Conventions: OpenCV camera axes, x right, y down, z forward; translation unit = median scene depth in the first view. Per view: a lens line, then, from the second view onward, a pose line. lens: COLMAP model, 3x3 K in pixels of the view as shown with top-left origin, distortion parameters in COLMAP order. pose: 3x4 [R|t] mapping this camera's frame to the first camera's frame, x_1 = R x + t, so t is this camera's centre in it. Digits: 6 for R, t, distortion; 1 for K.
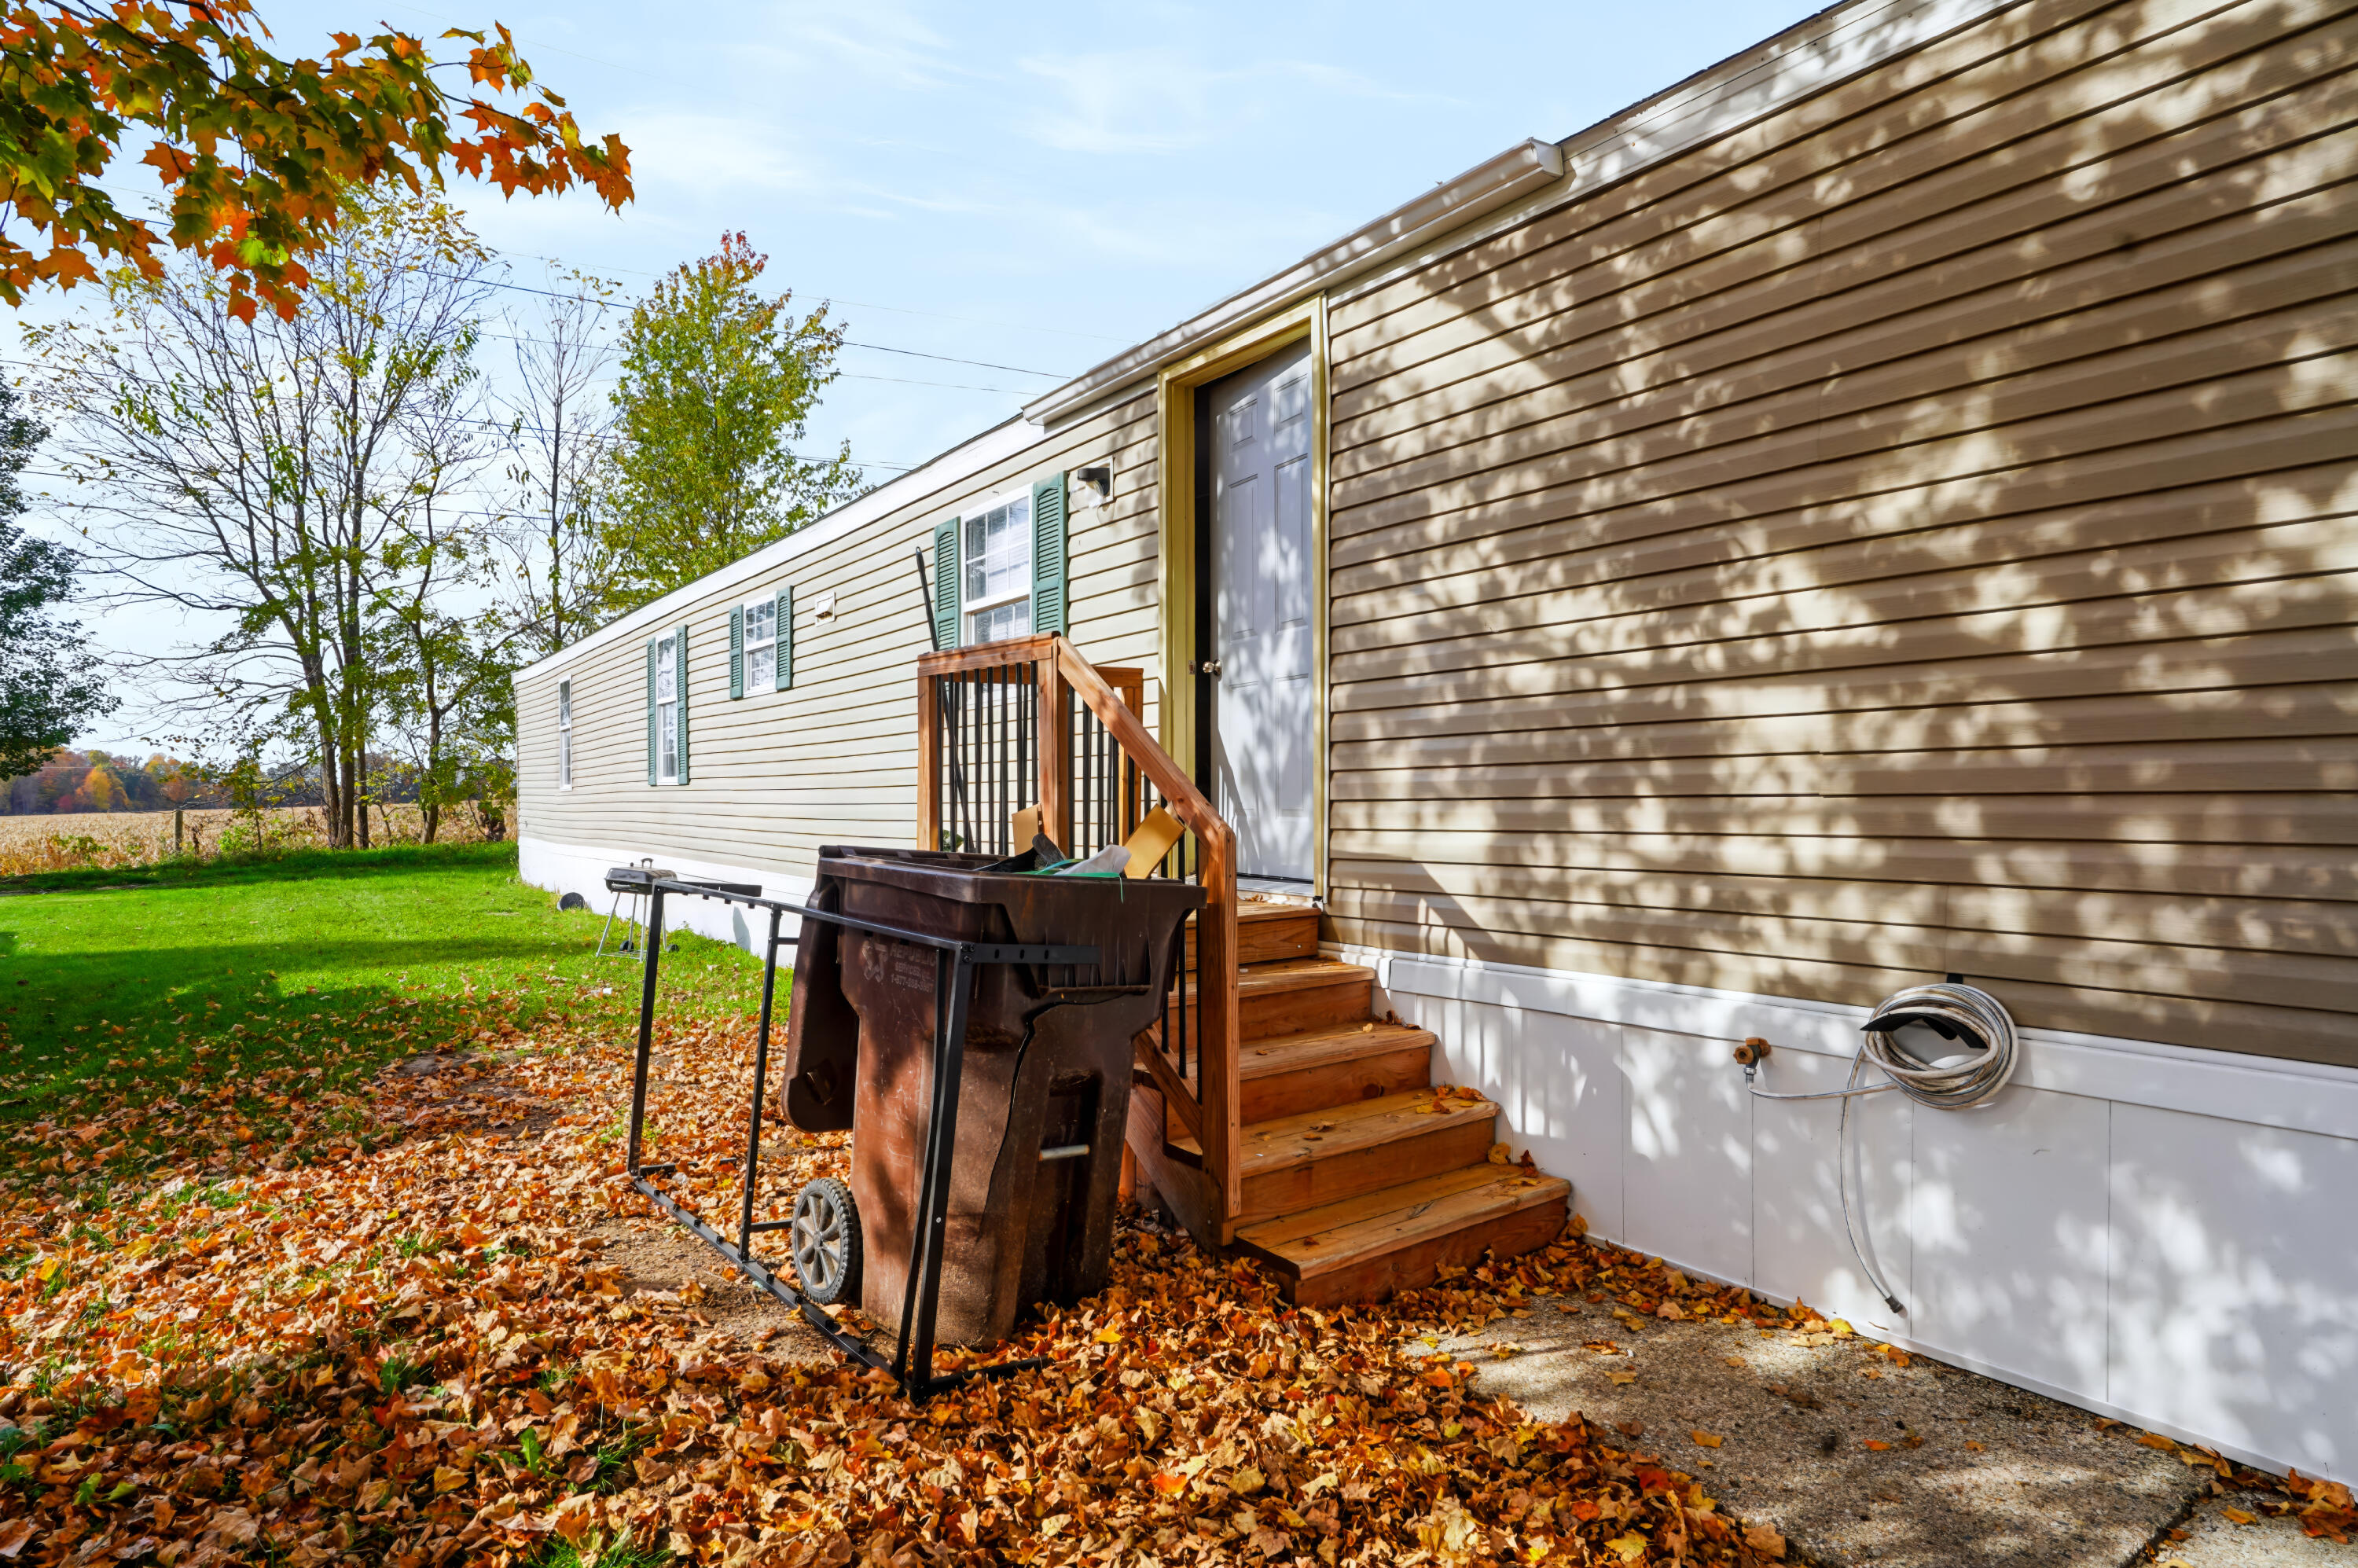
lens RADIAL K [[1394.7, 0, 1173.1], [0, 1394.7, 804.7], [0, 0, 1]] dist [-0.056734, 0.000680]
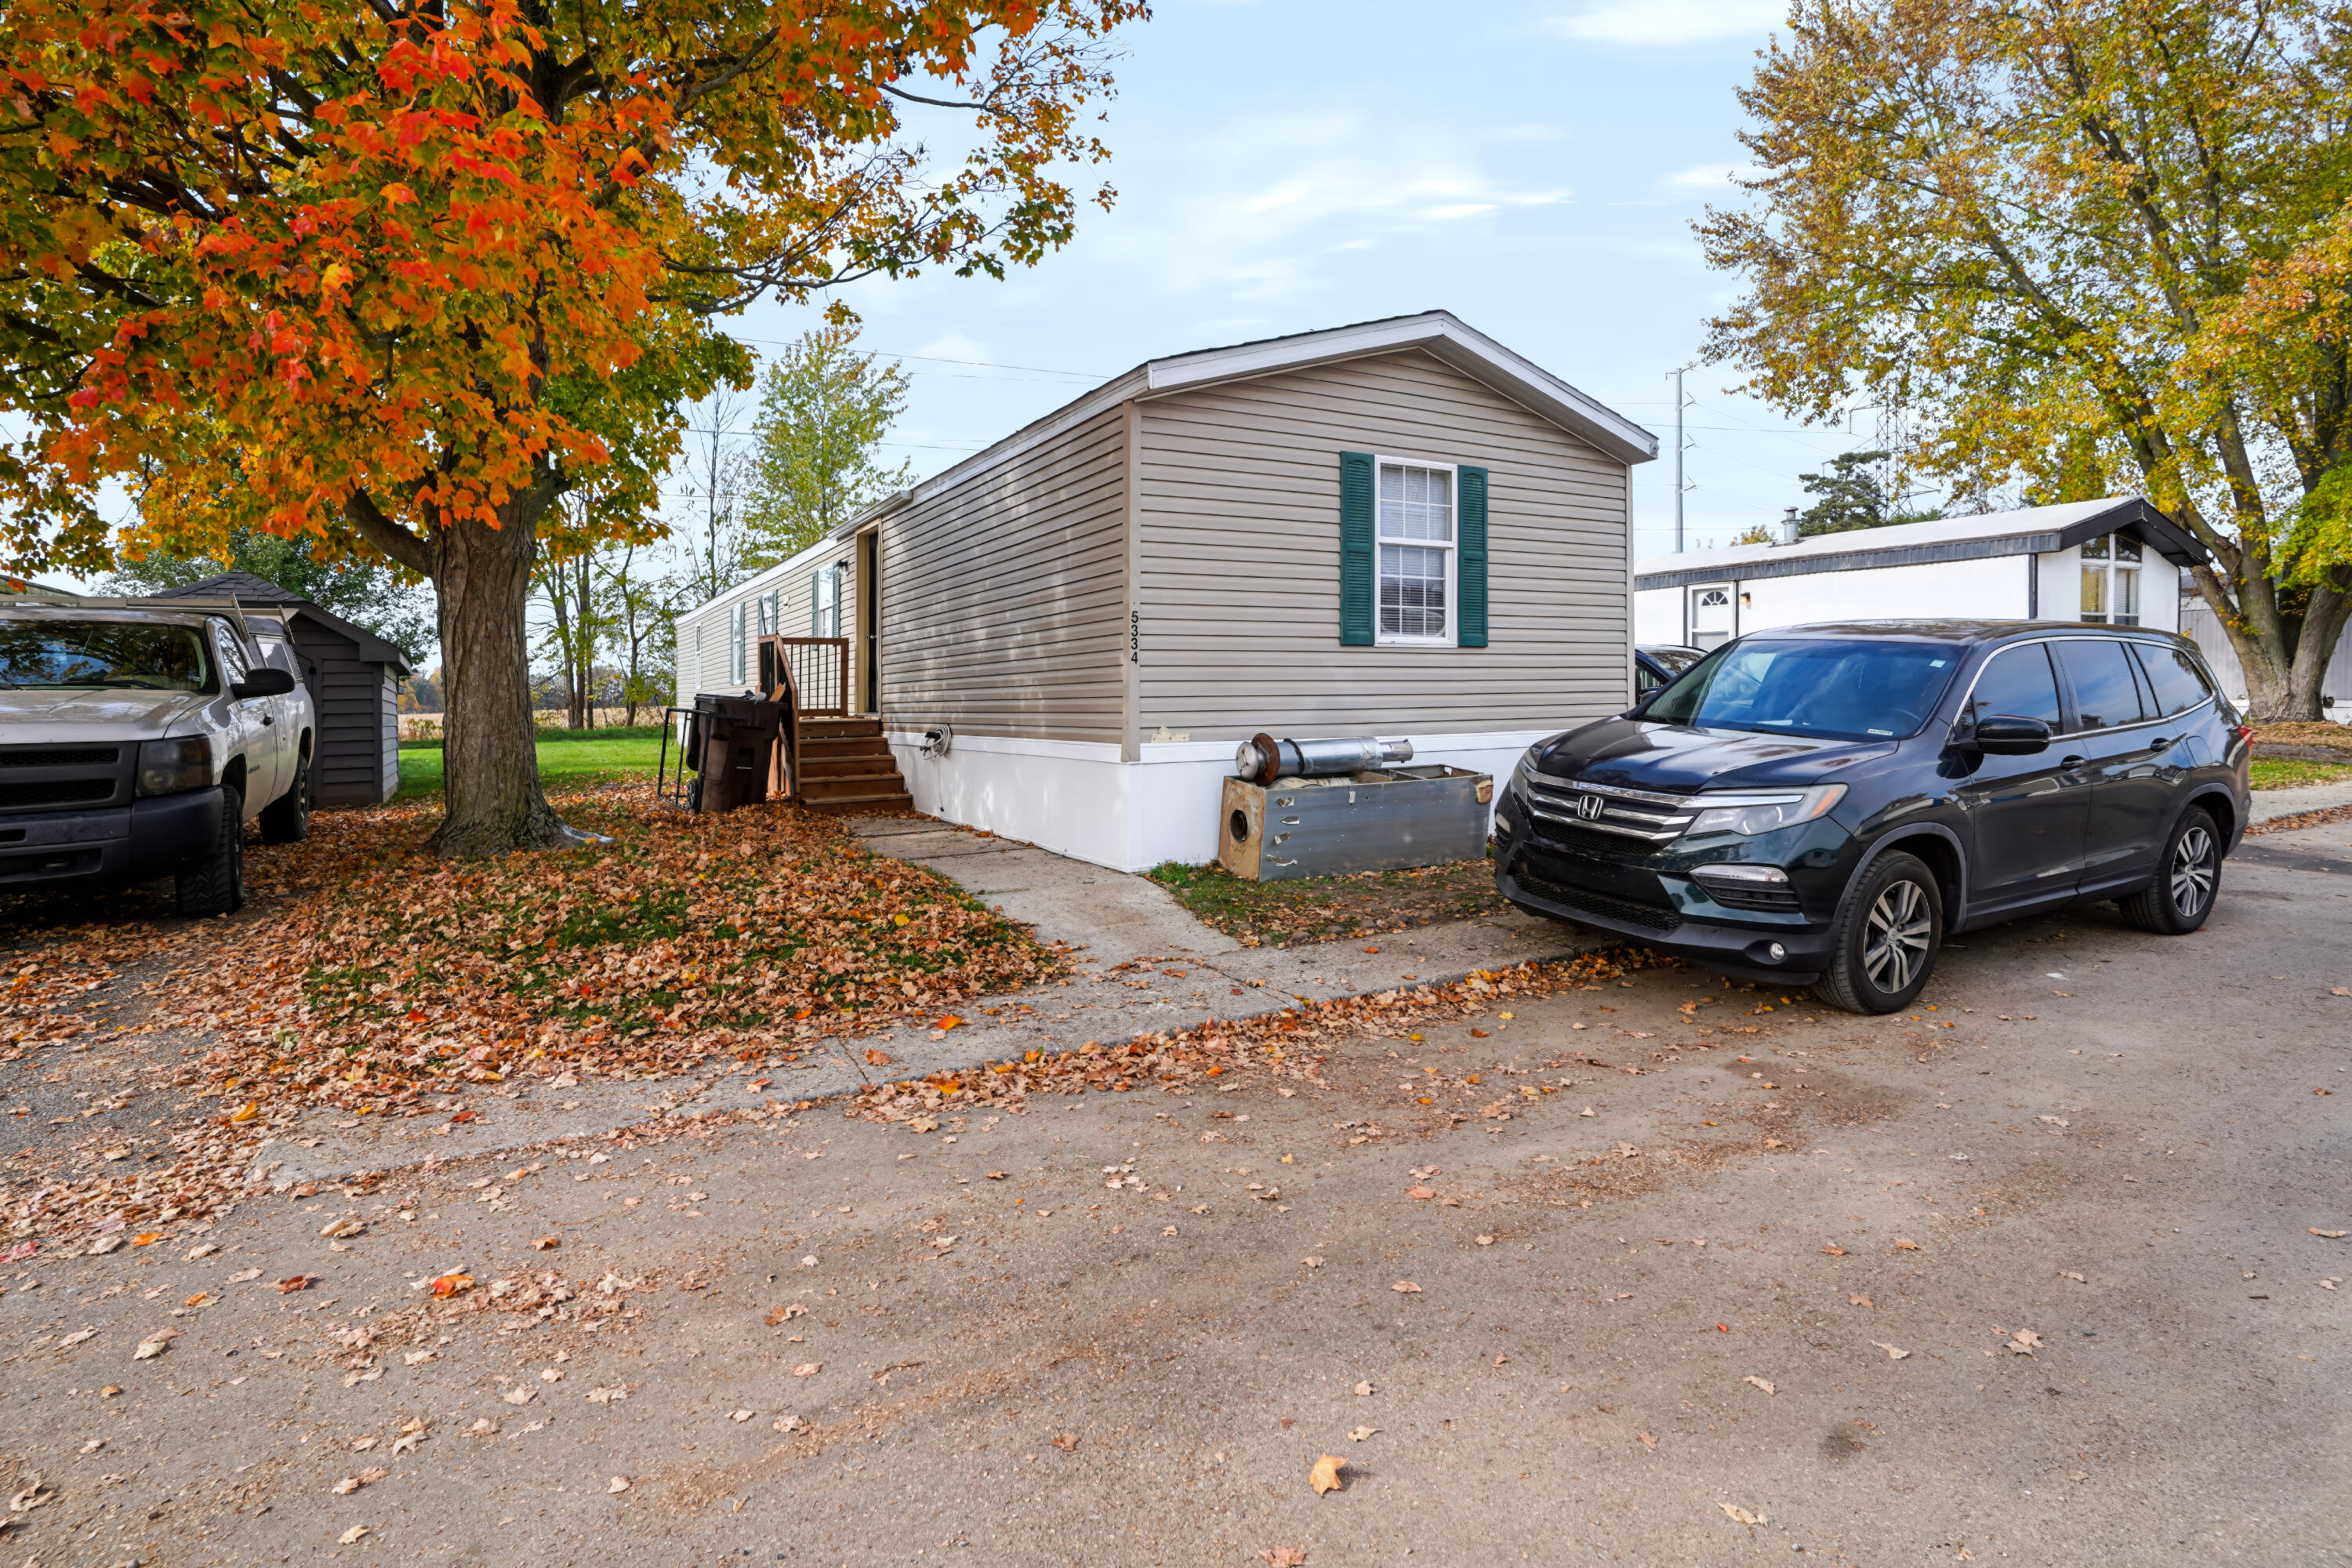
lens RADIAL K [[1165.6, 0, 1183.2], [0, 1165.6, 705.8], [0, 0, 1]] dist [-0.137803, -0.000092]
pose [[0.998738, 0.007212, -0.049699, 0.151364], [-0.007562, 0.999948, -0.006862, 0.009608], [0.049647, 0.007229, 0.998741, -0.250281]]
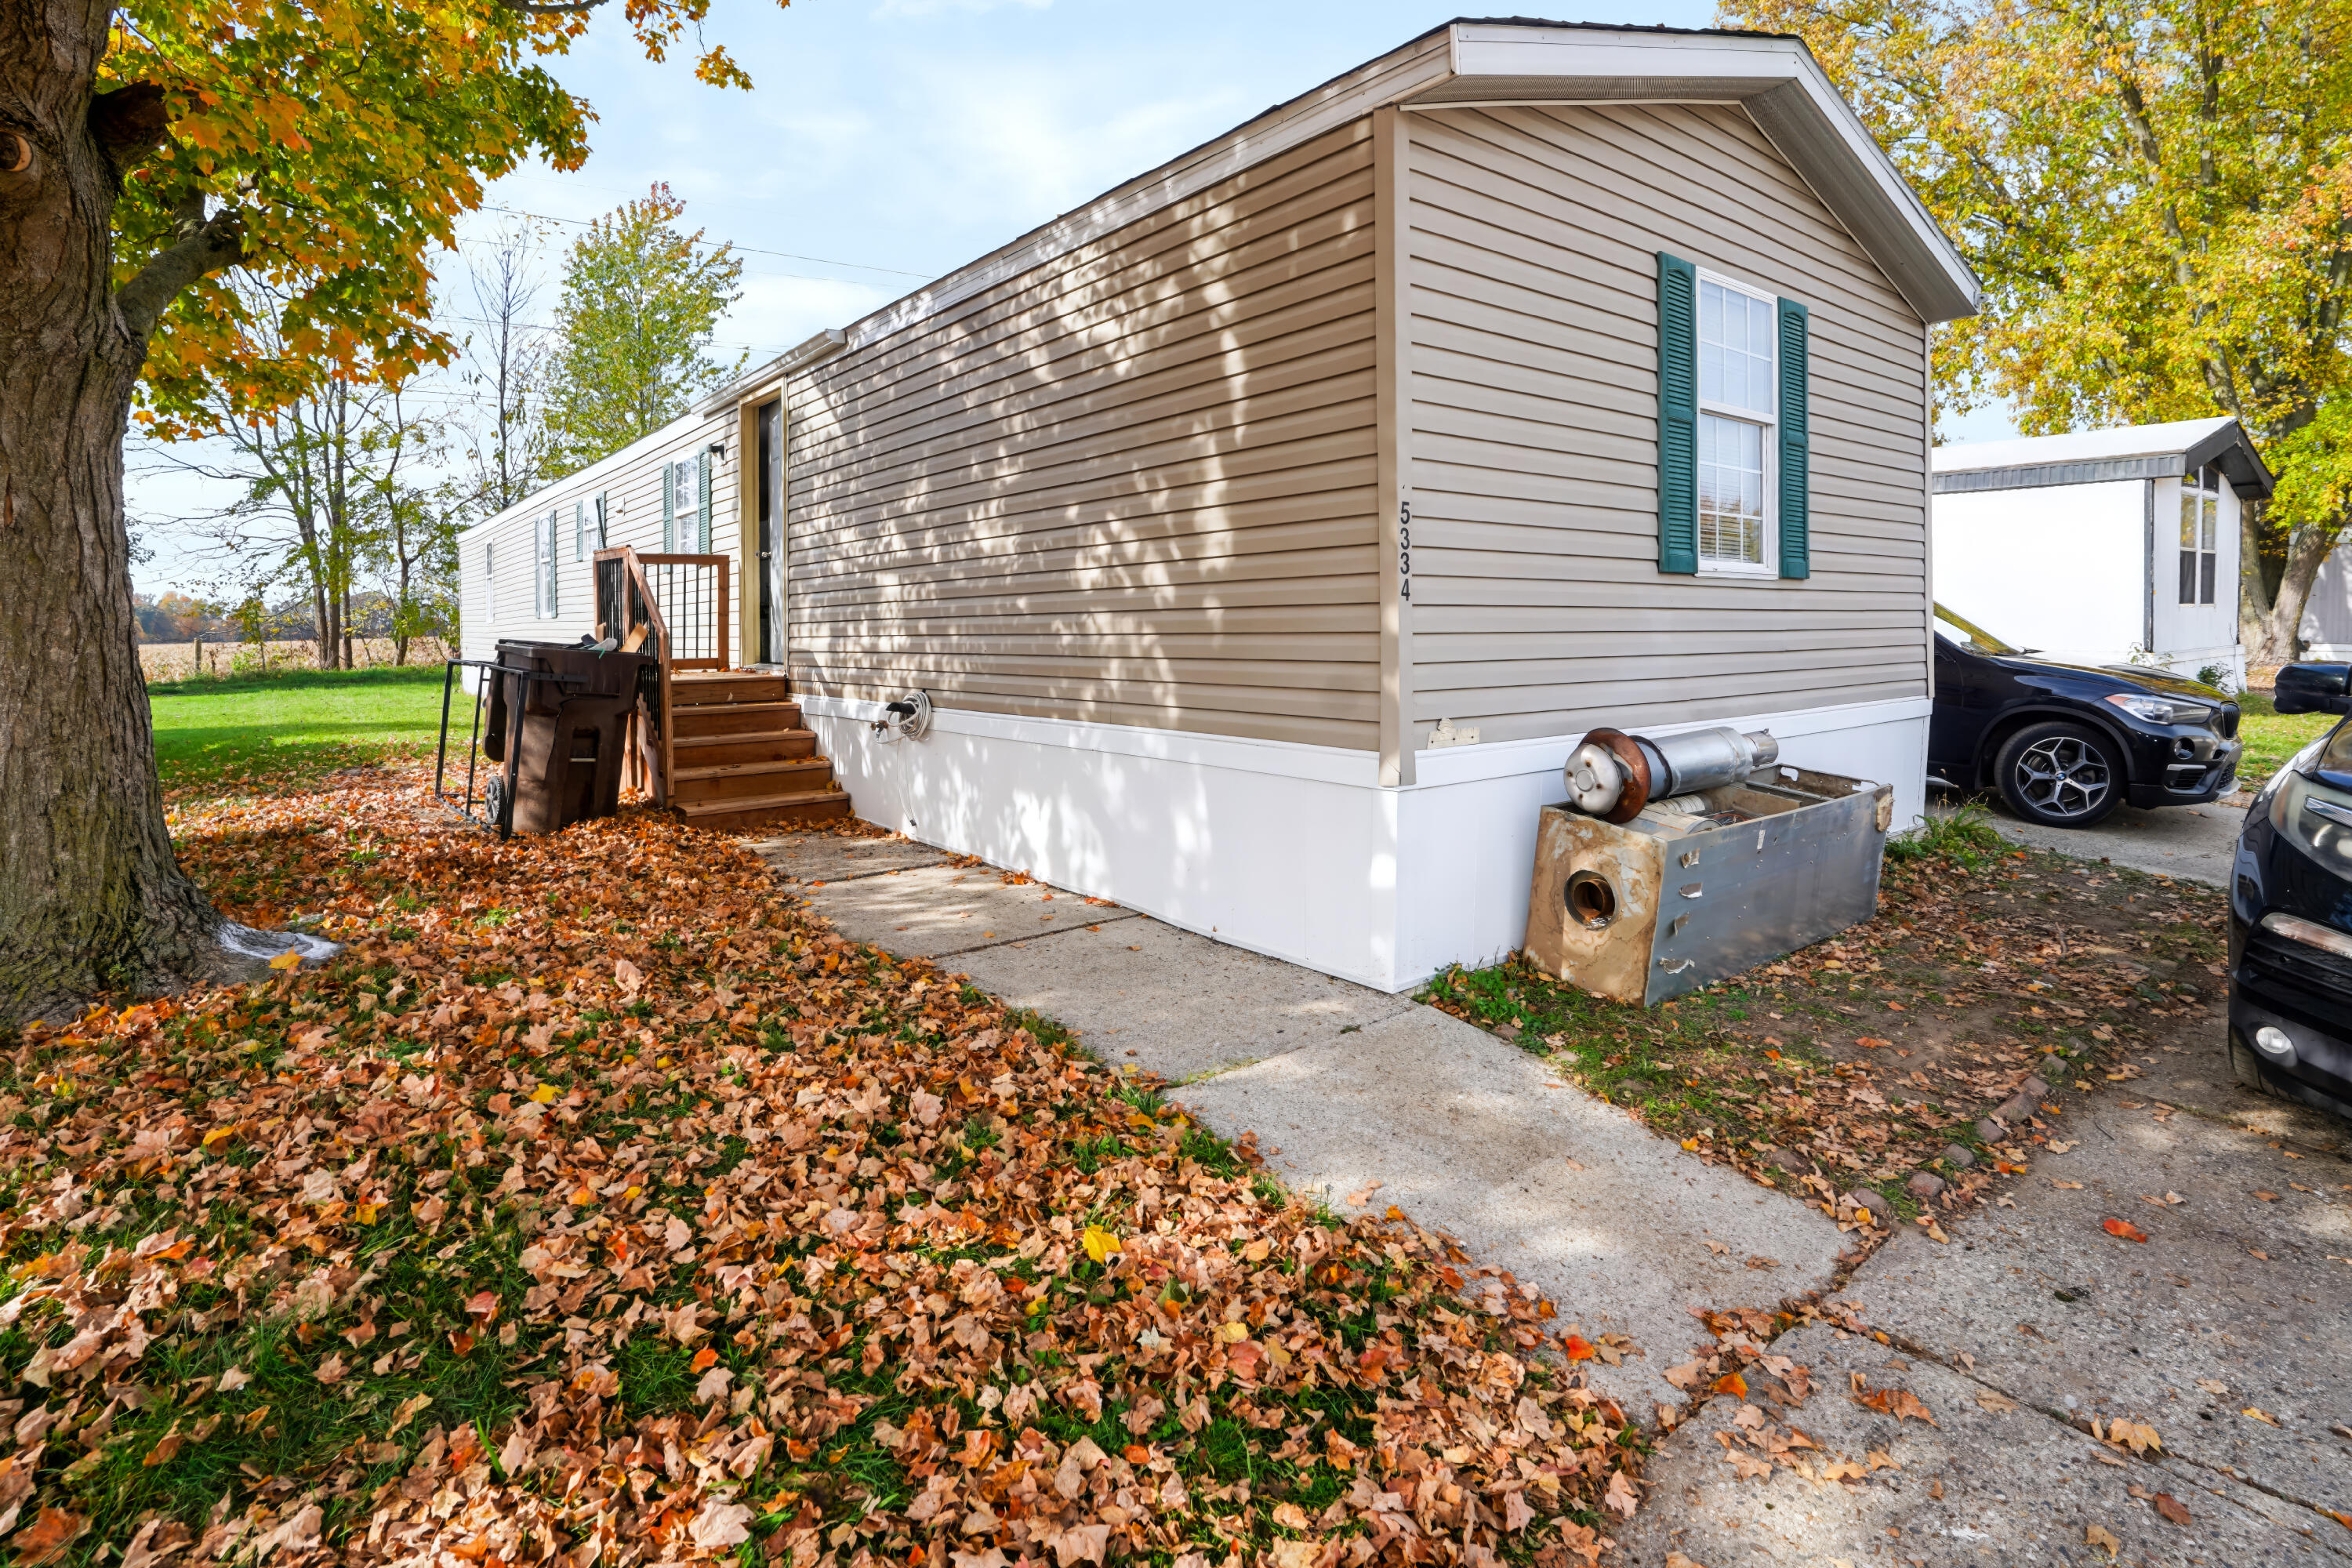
lens RADIAL K [[1189.0, 0, 1180.3], [0, 1189.0, 669.5], [0, 0, 1]] dist [-0.077578, 0.000165]
pose [[0.995918, 0.010486, 0.089652, 0.090420], [-0.012127, 0.999768, 0.017784, 0.004633], [-0.089445, -0.018798, 0.995814, -0.132451]]
